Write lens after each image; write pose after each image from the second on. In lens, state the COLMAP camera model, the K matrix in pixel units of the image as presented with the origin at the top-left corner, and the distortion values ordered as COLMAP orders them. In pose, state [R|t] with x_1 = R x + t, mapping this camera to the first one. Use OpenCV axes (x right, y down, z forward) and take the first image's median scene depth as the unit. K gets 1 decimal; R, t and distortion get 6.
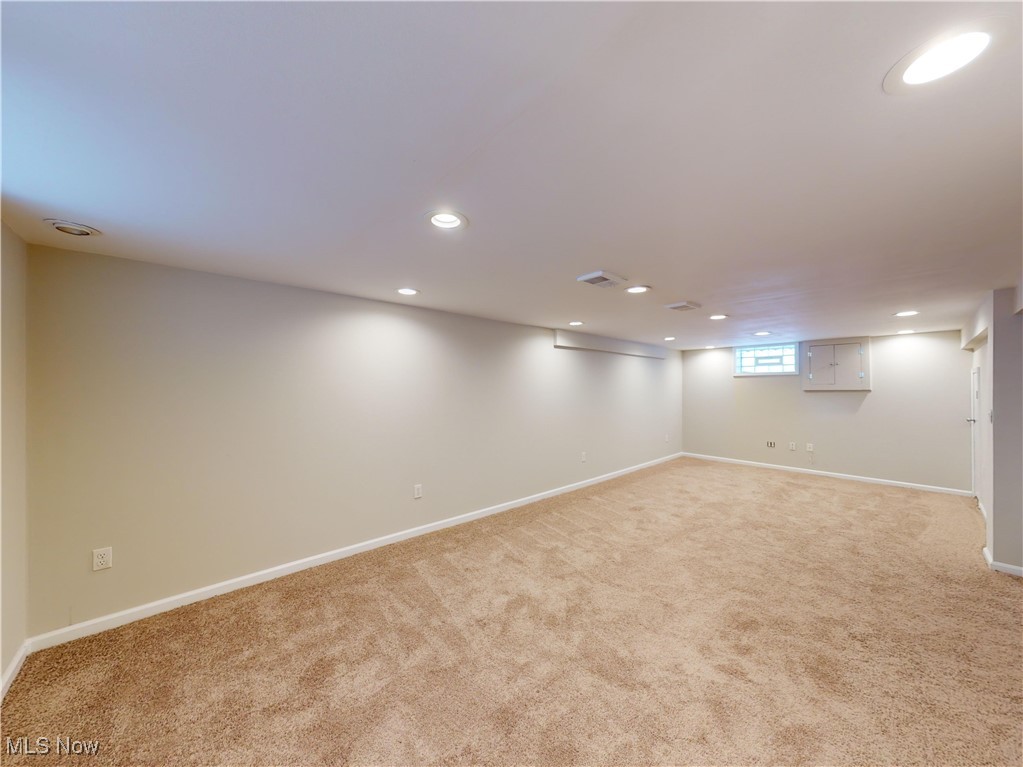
lens RADIAL K [[374.5, 0, 530.9], [0, 374.5, 418.5], [0, 0, 1]] dist [0.000885, 0.000173]
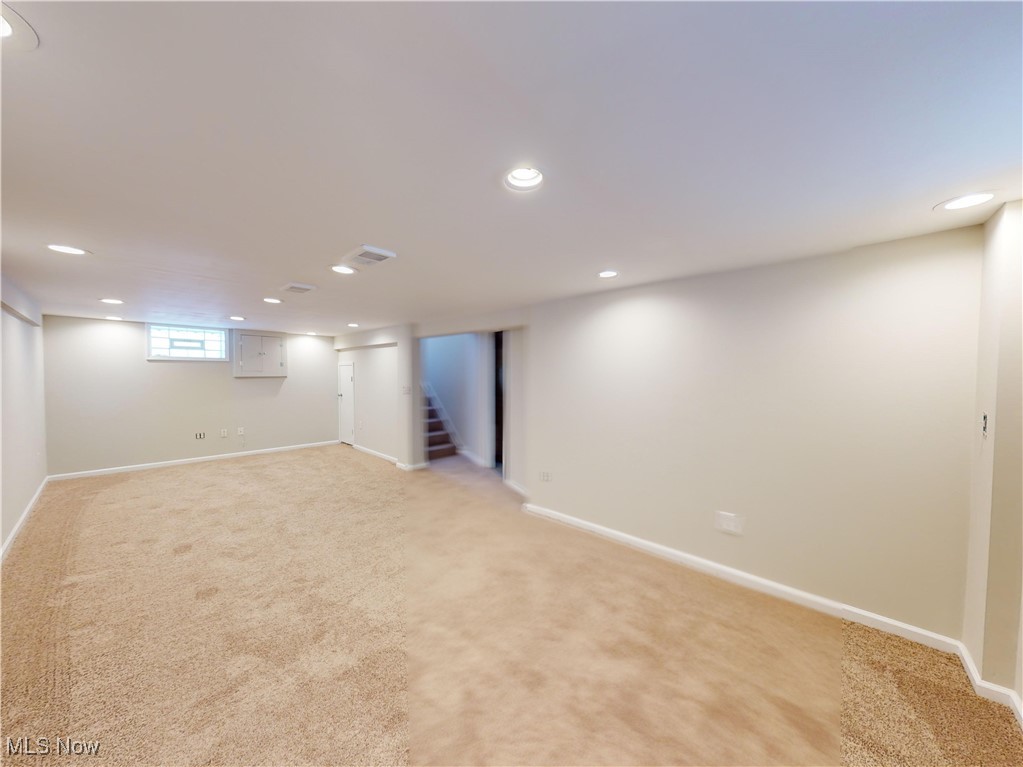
lens RADIAL K [[358.9, 0, 512.6], [0, 358.9, 384.3], [0, 0, 1]] dist [-0.002187, 0.000035]
pose [[-0.097065, -0.025442, 0.994953, -0.332214], [0.079226, 0.996303, 0.033206, -0.027094], [-0.992120, 0.082049, -0.094691, 0.348575]]
